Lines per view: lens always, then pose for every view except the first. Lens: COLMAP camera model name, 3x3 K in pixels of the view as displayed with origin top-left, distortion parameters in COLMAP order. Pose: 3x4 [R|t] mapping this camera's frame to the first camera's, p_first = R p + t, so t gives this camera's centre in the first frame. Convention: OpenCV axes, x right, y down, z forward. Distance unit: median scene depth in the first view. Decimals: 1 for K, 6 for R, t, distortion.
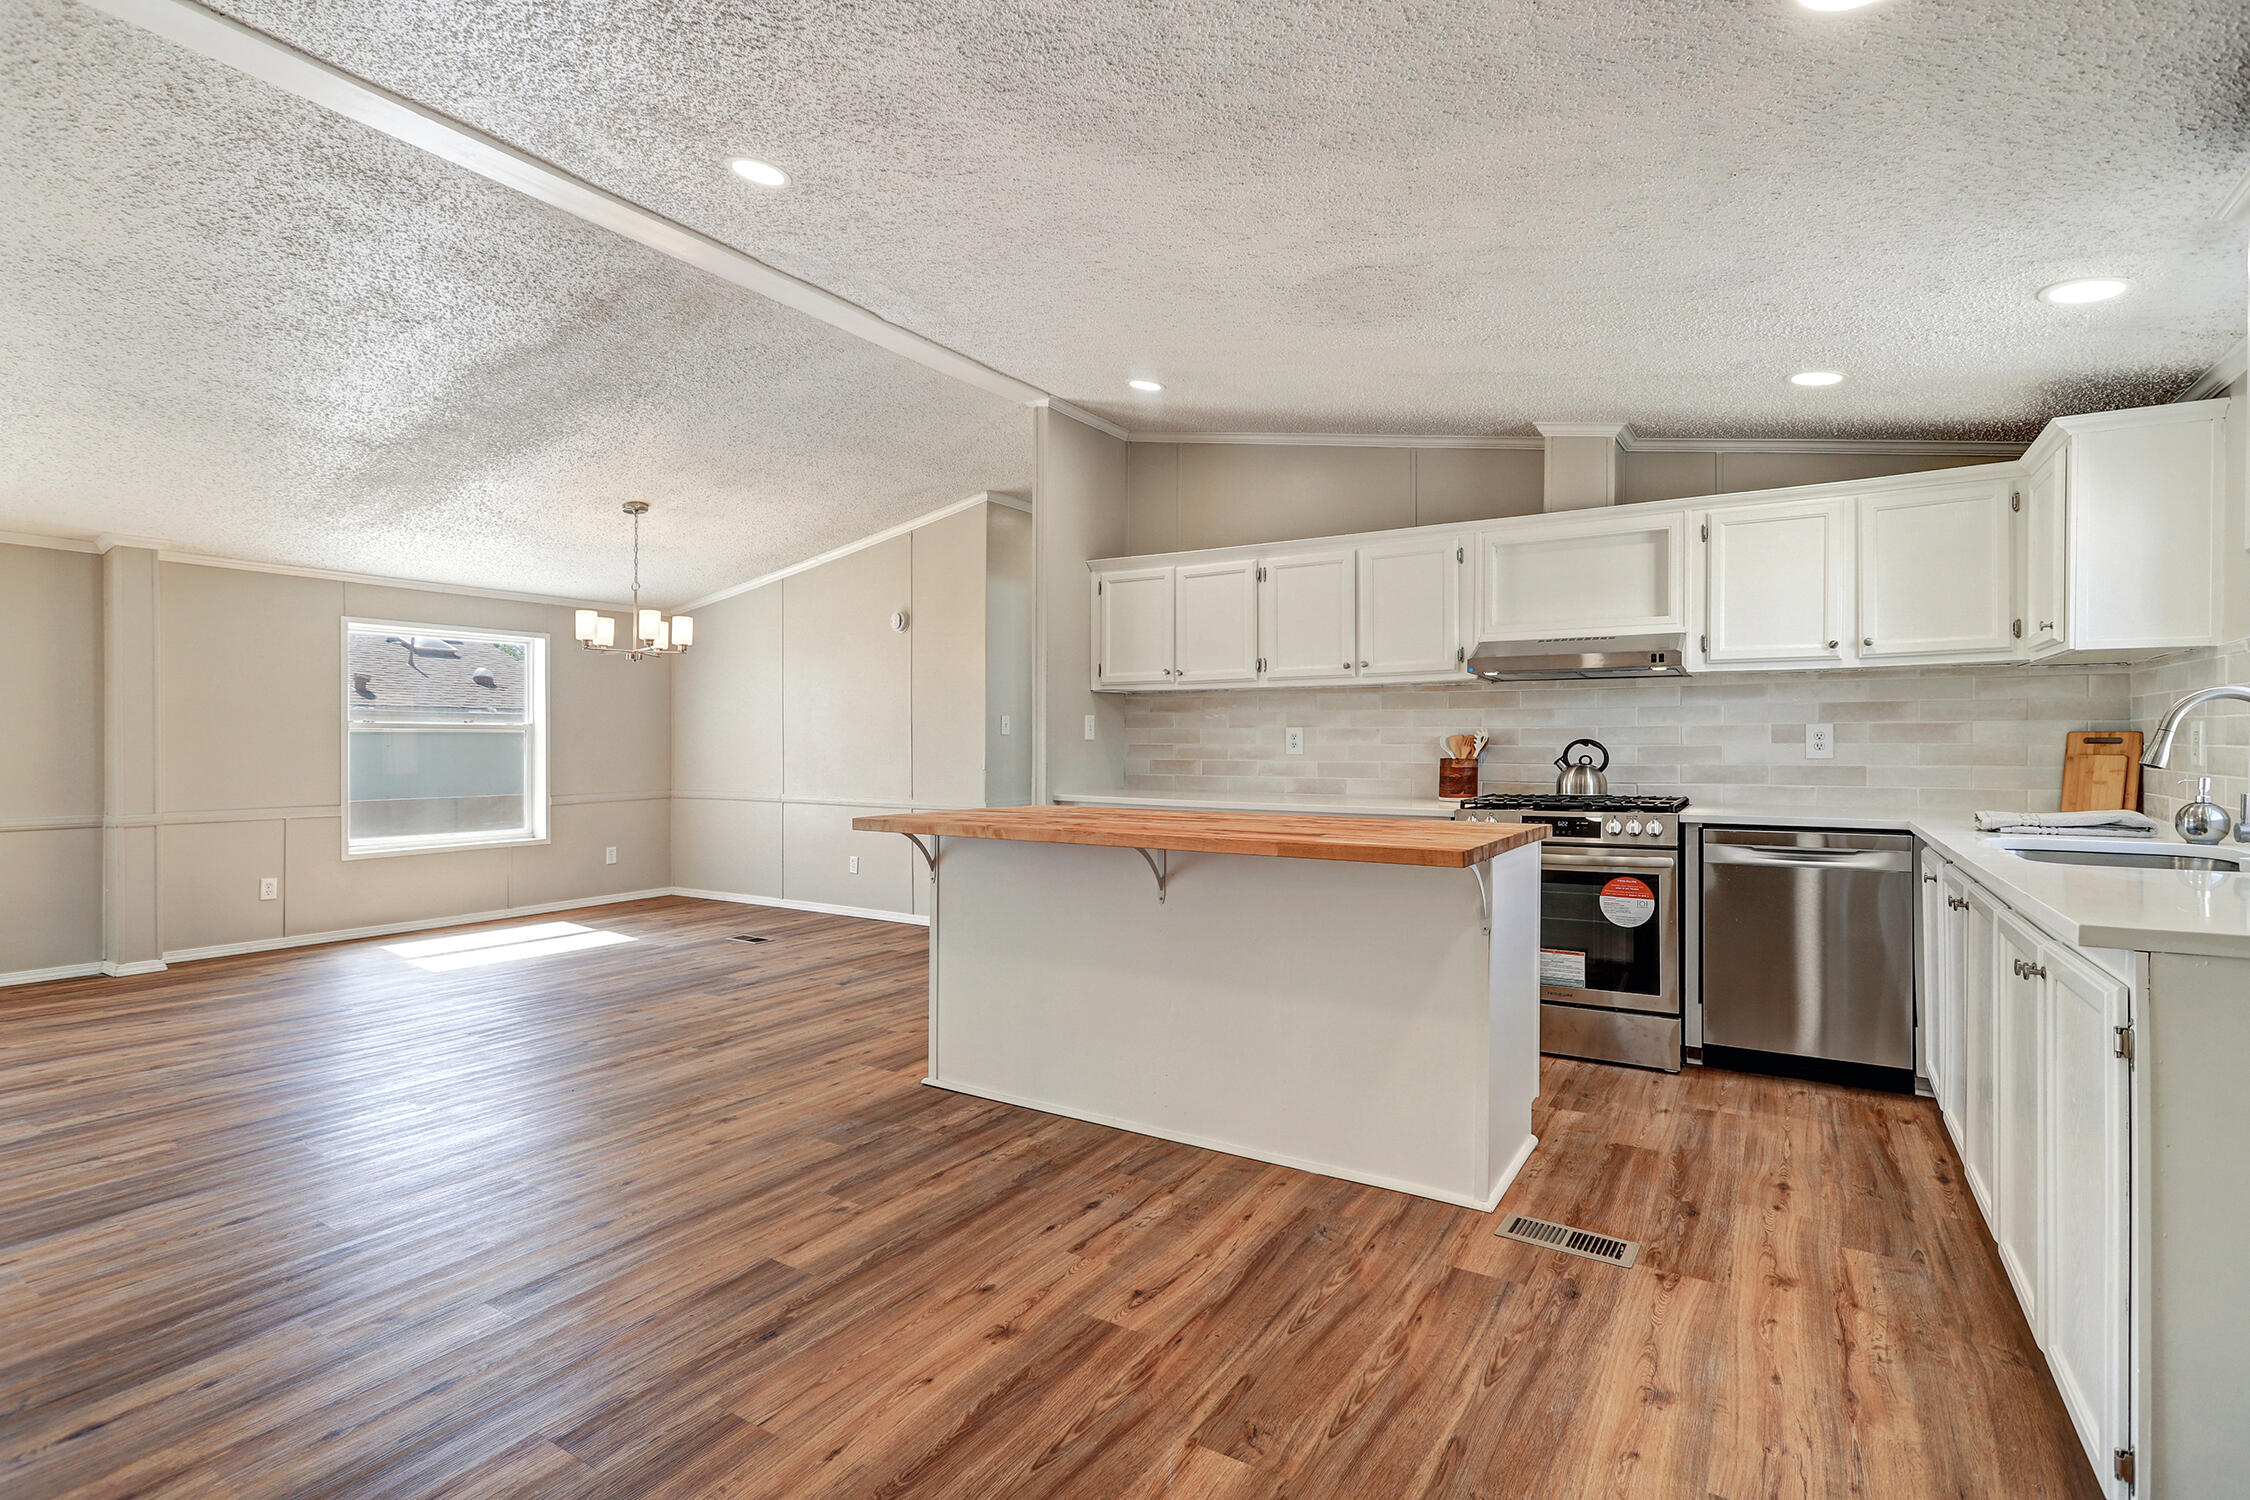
lens RADIAL K [[1064.9, 0, 1118.0], [0, 1064.9, 752.1], [0, 0, 1]] dist [-0.003593, 0.003132]
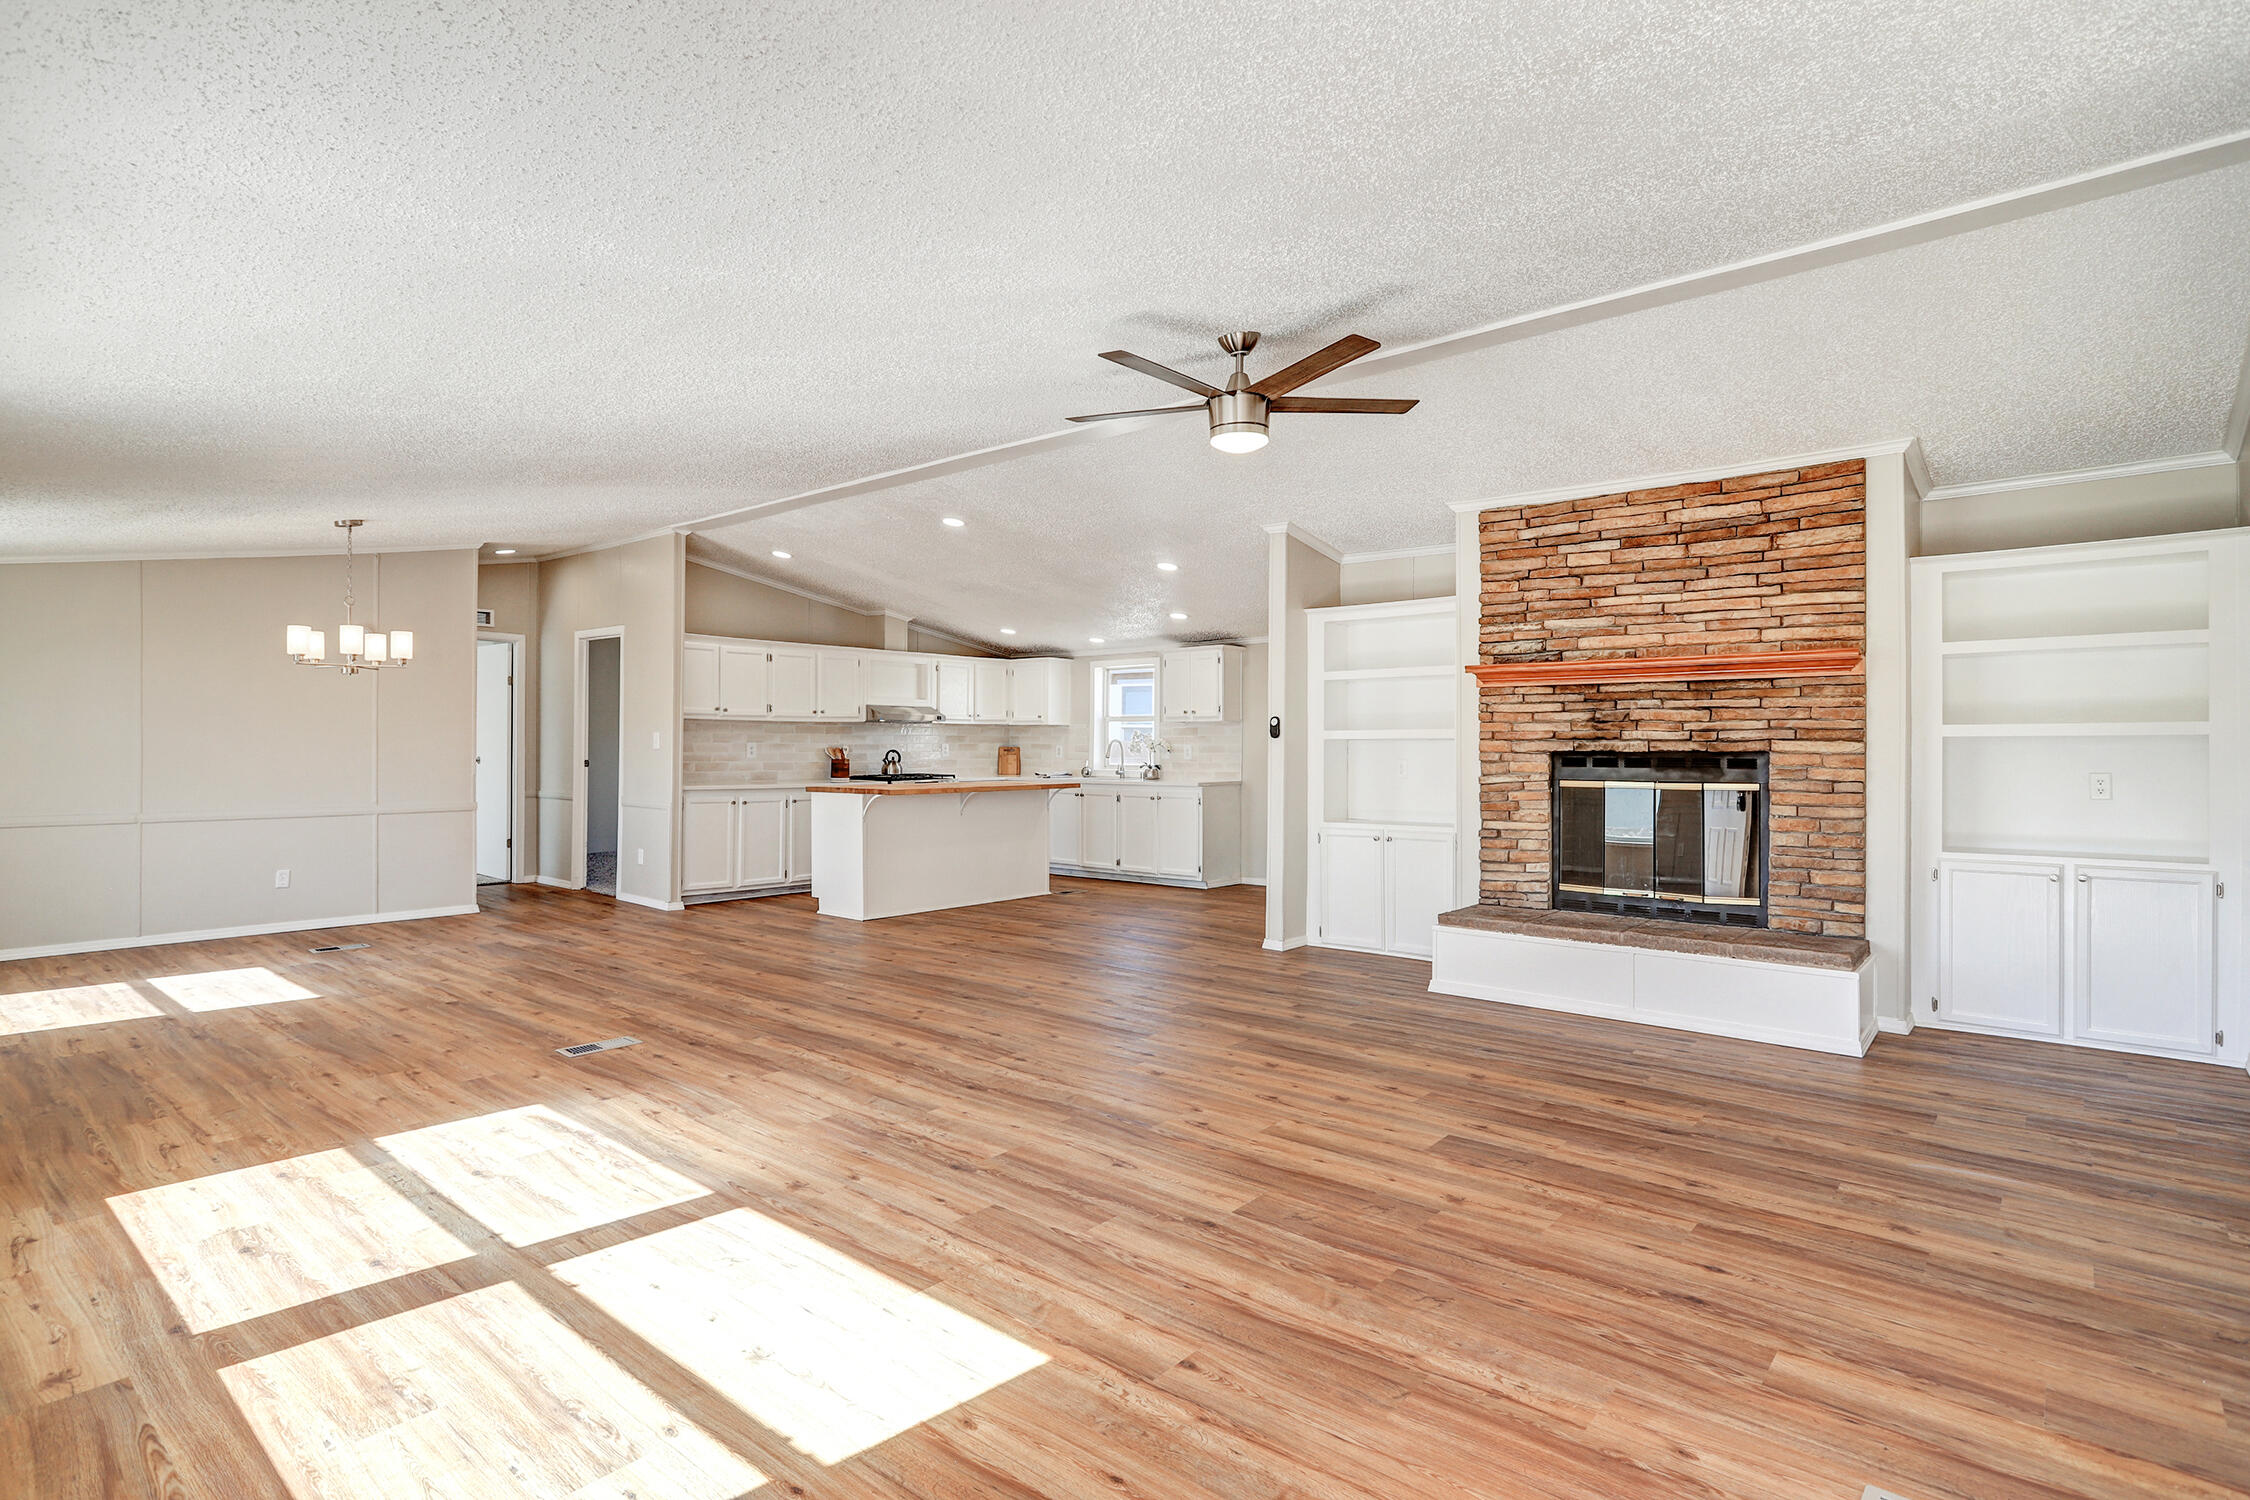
lens RADIAL K [[1123.5, 0, 1135.4], [0, 1123.5, 725.8], [0, 0, 1]] dist [-0.009038, 0.005627]
pose [[0.138334, 0.013876, 0.990288, -2.095789], [0.006886, 0.999864, -0.014972, -0.025954], [-0.990362, 0.008890, 0.138220, 0.151461]]
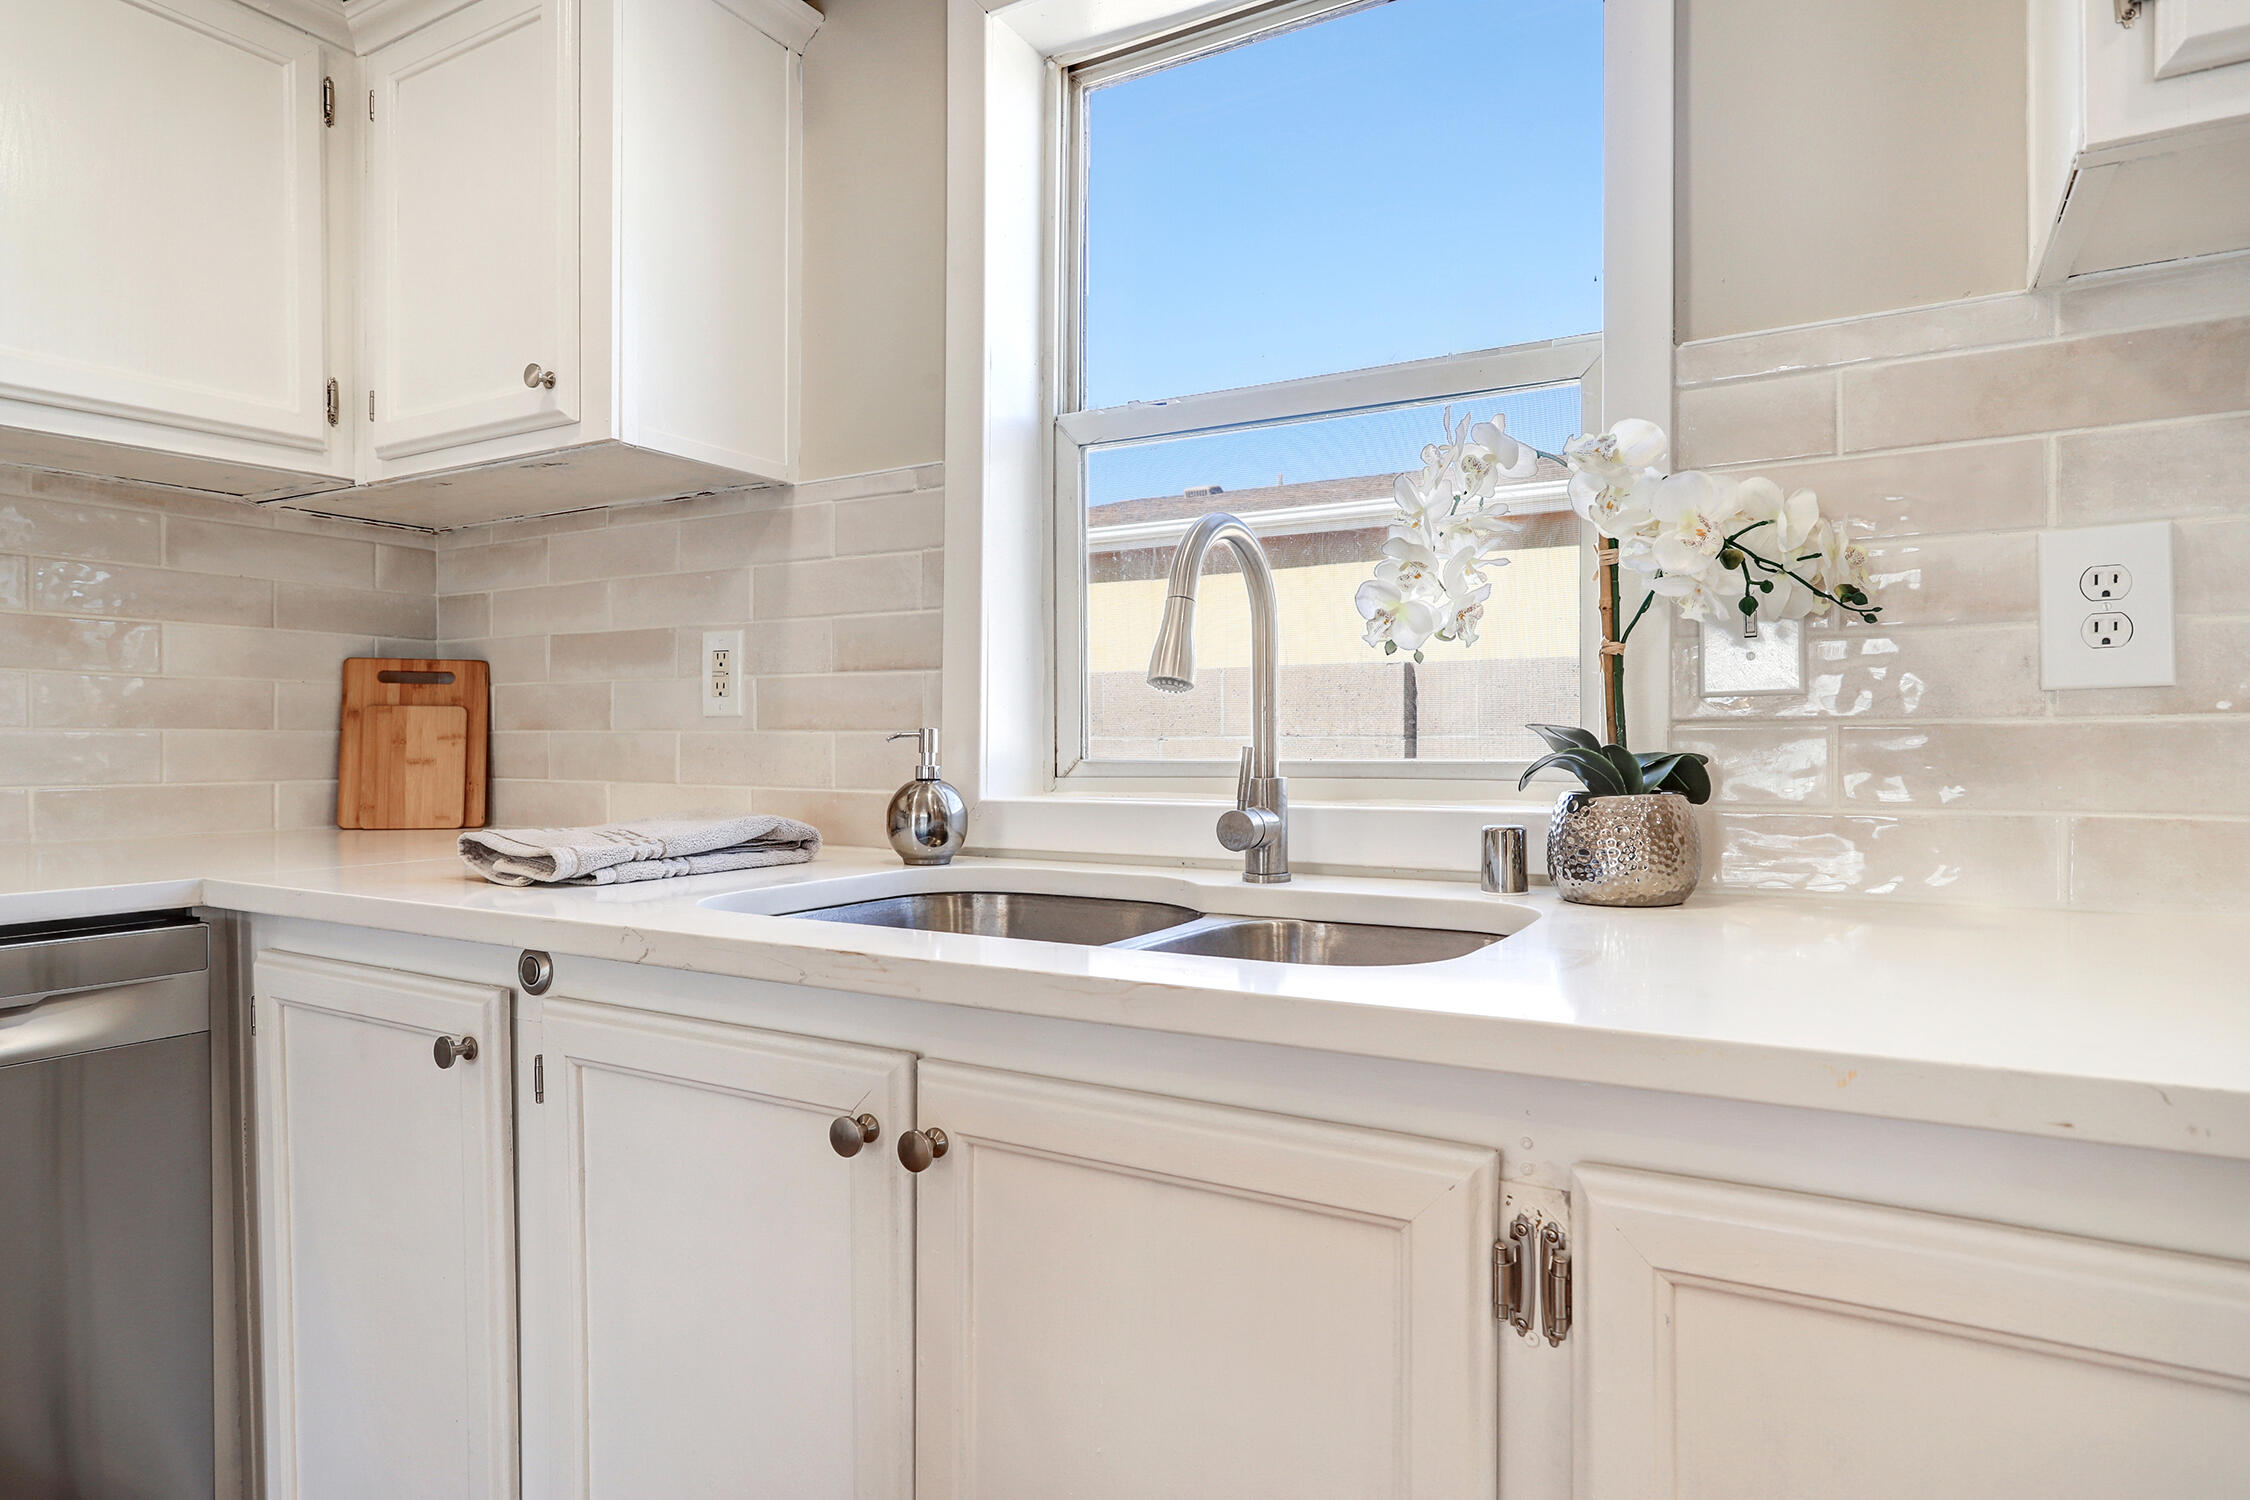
lens RADIAL K [[1266.2, 0, 1124.7], [0, 1266.2, 739.4], [0, 0, 1]] dist [-0.015049, 0.000519]
pose [[-0.031331, -0.000355, 0.999509, 0.292624], [0.014181, 0.999899, 0.000799, 0.020458], [-0.999408, 0.014199, -0.031323, 0.618265]]
